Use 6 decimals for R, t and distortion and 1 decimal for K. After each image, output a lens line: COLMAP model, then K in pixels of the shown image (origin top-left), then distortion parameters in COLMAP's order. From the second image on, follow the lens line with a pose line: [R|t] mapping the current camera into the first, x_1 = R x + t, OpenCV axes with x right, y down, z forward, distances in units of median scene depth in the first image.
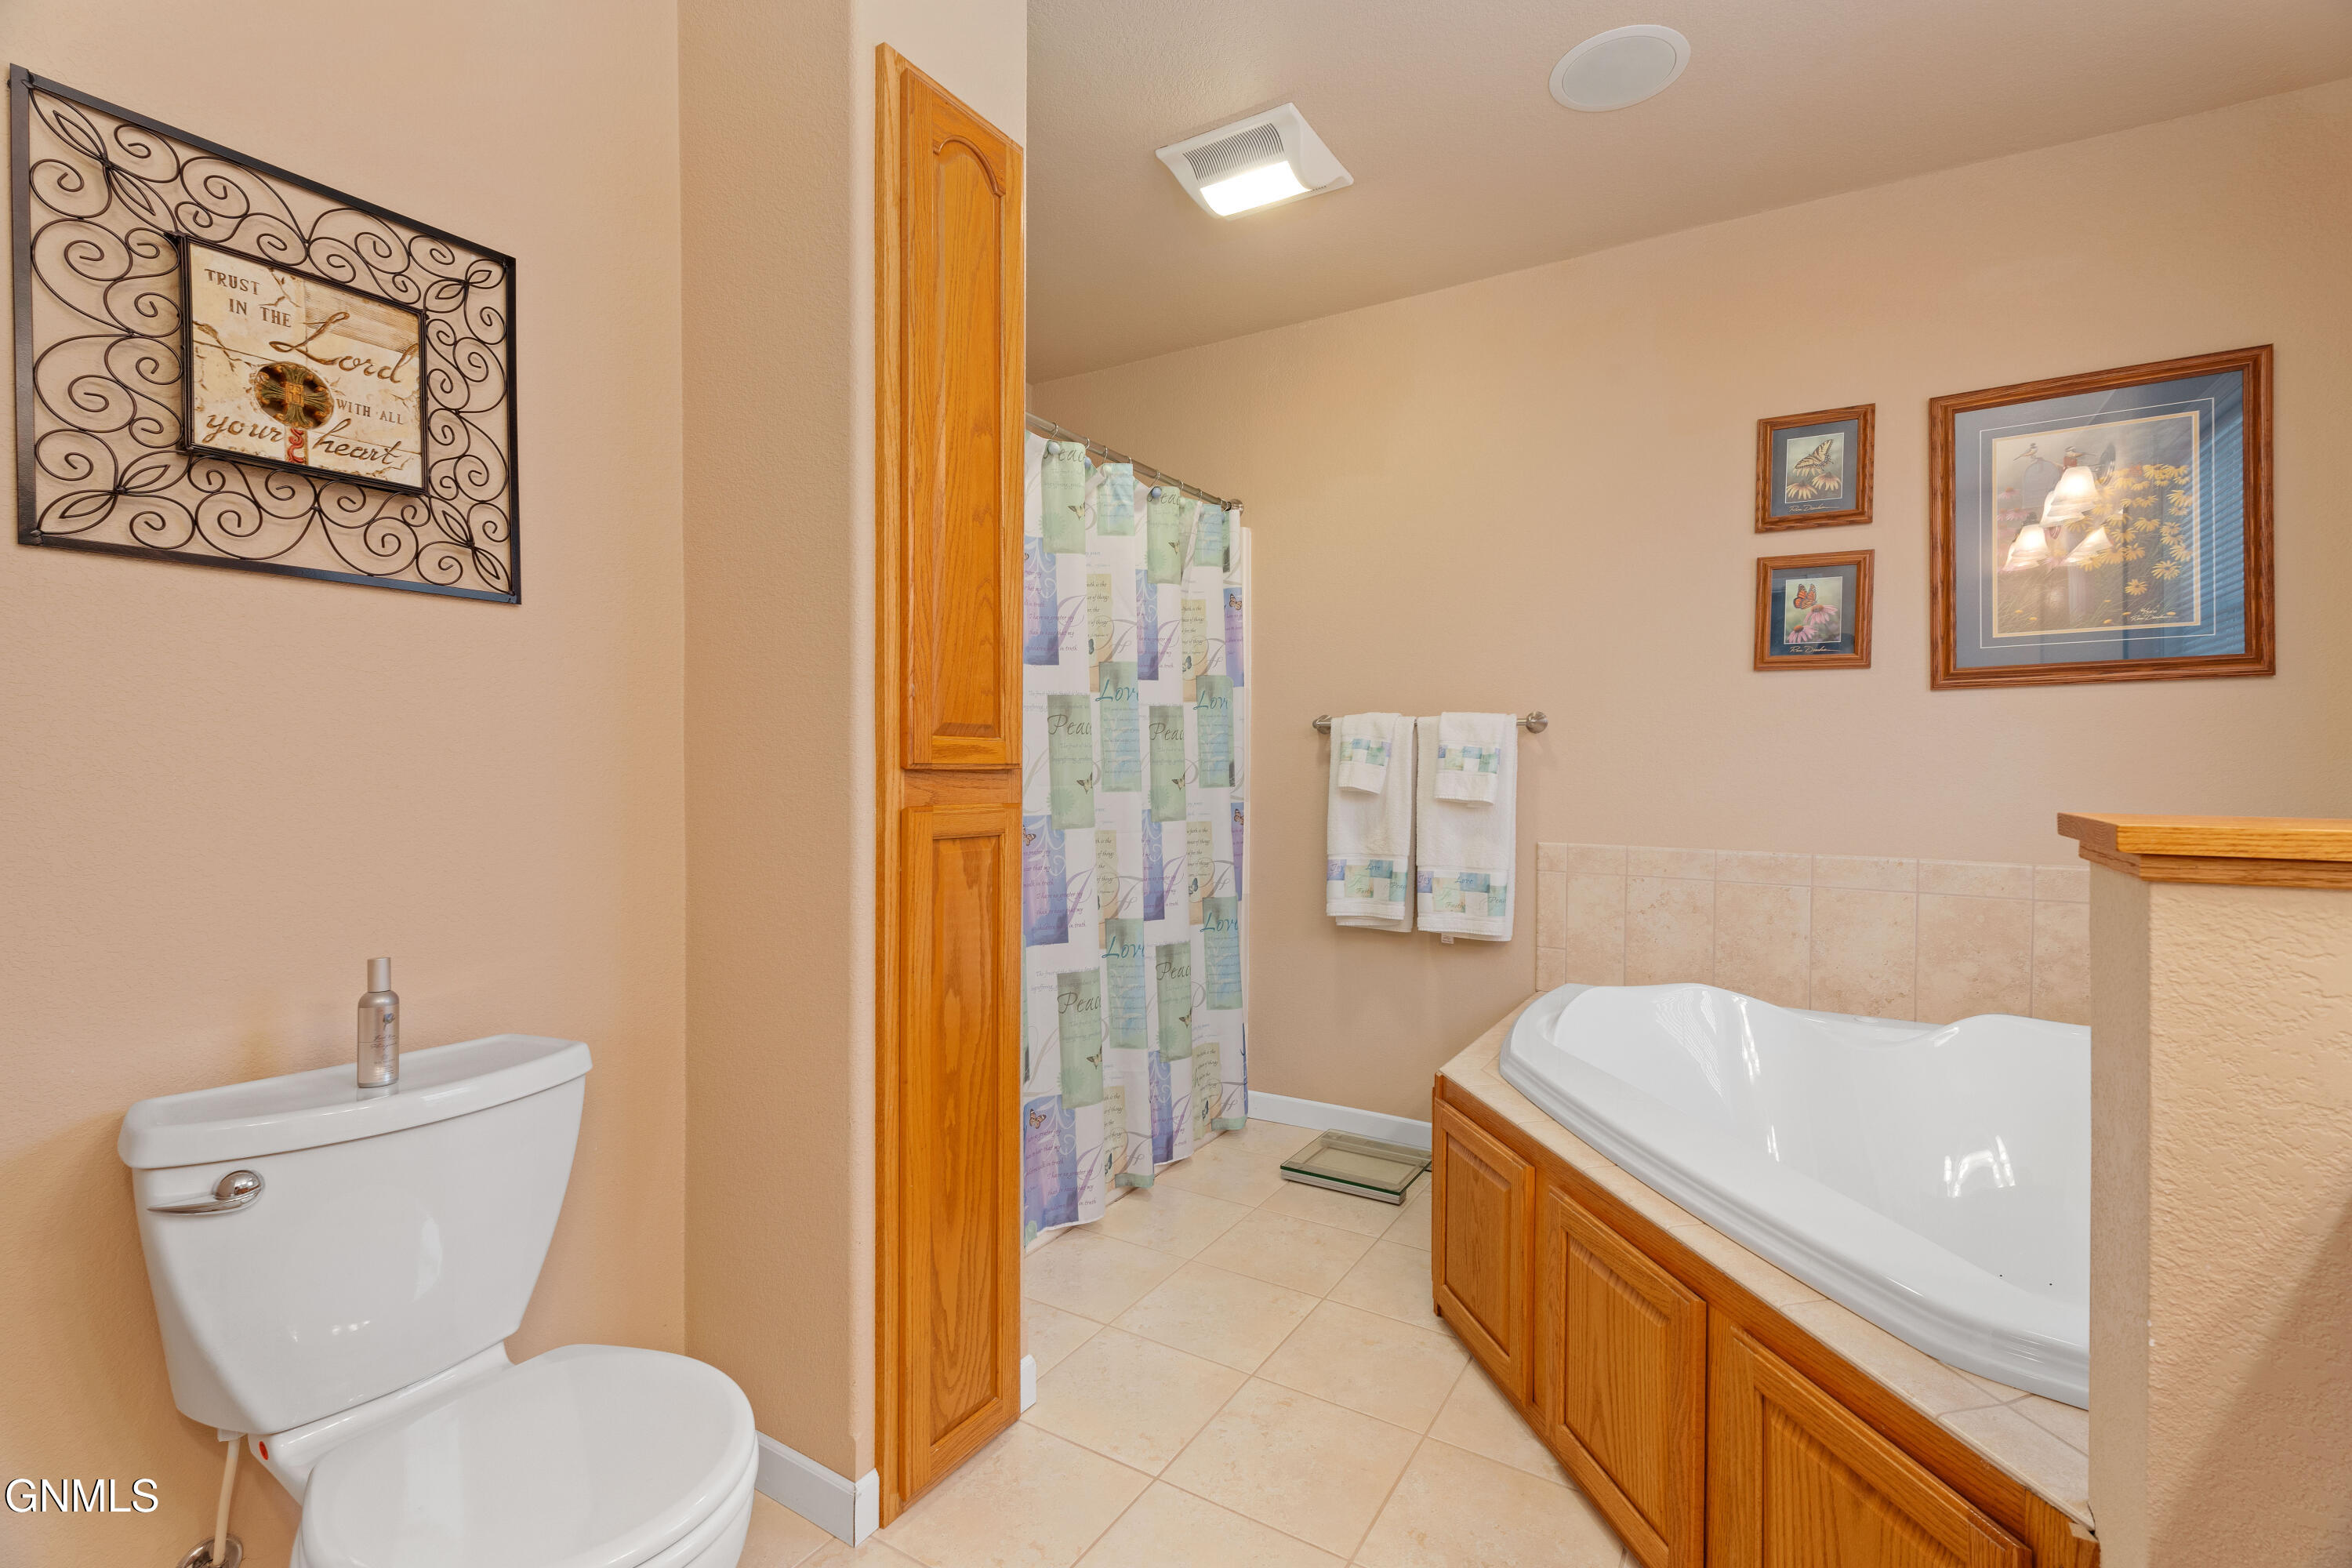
lens RADIAL K [[1062.8, 0, 1175.8], [0, 1062.8, 767.8], [0, 0, 1]] dist [-0.002054, 0.004771]
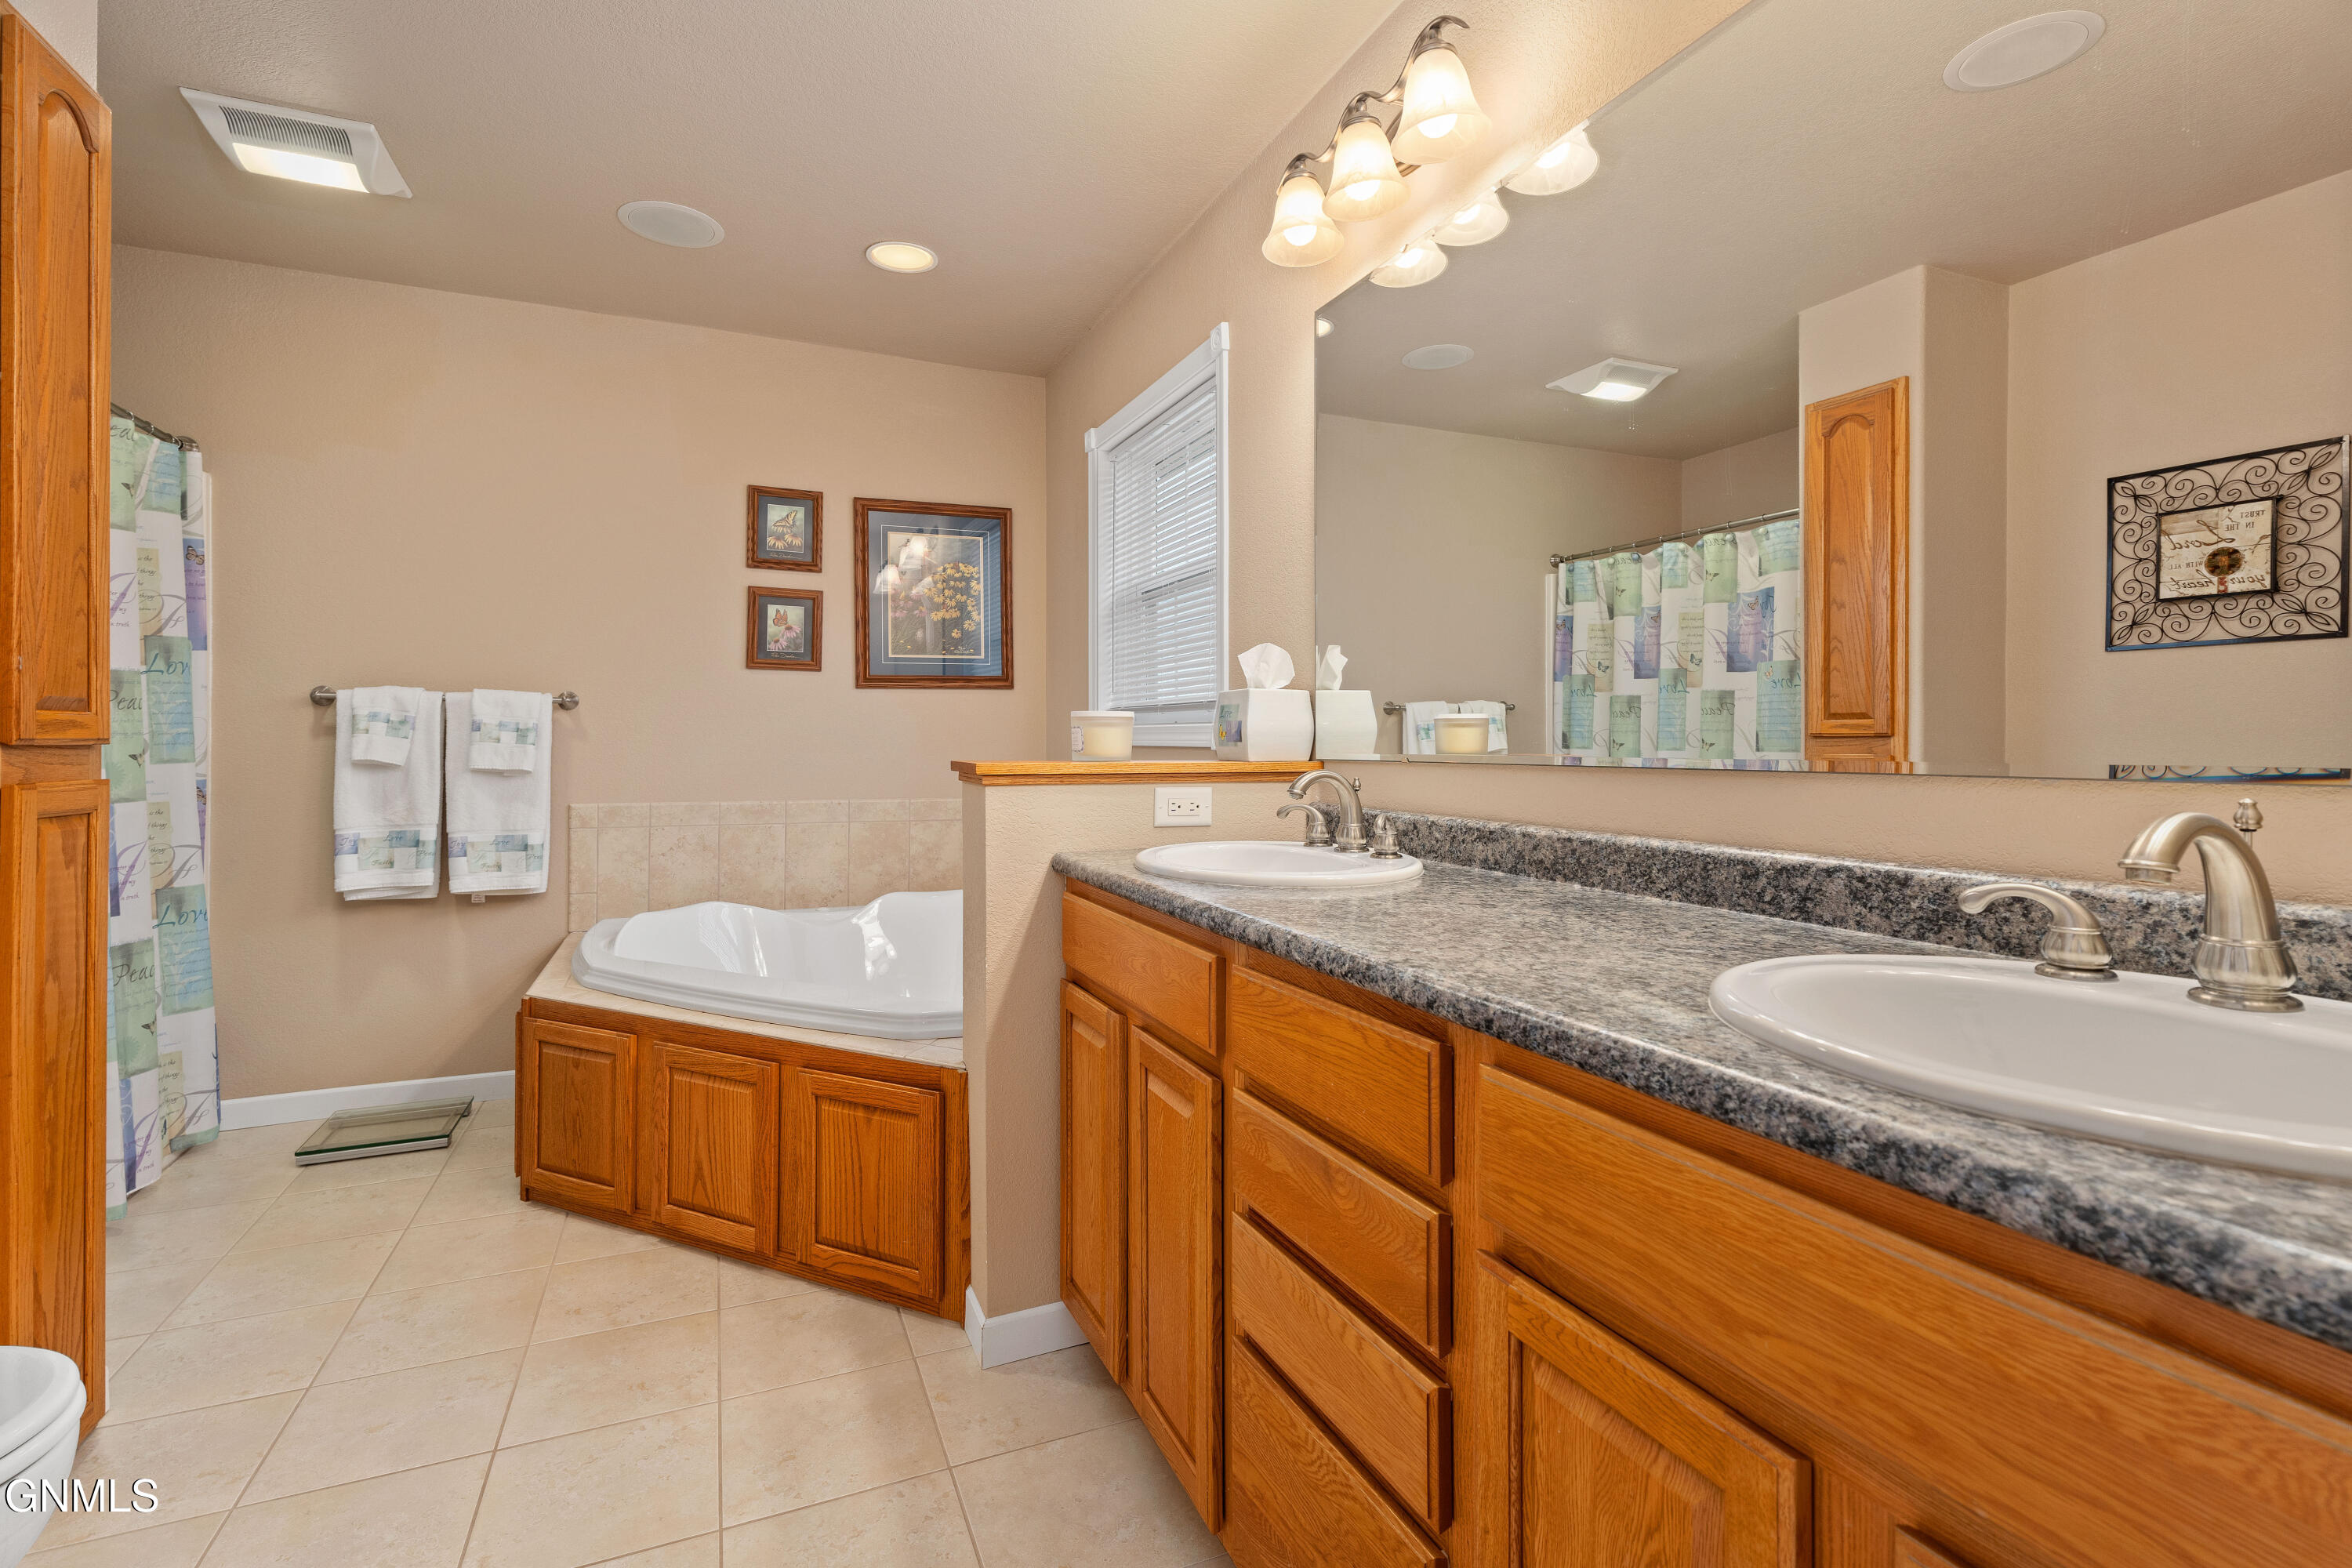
lens RADIAL K [[1062.8, 0, 1175.8], [0, 1062.8, 767.8], [0, 0, 1]] dist [-0.002054, 0.004771]
pose [[0.575914, -0.025005, 0.817128, -0.265255], [0.001855, 0.999569, 0.029281, -0.002726], [-0.817508, -0.015348, 0.575713, -0.246345]]
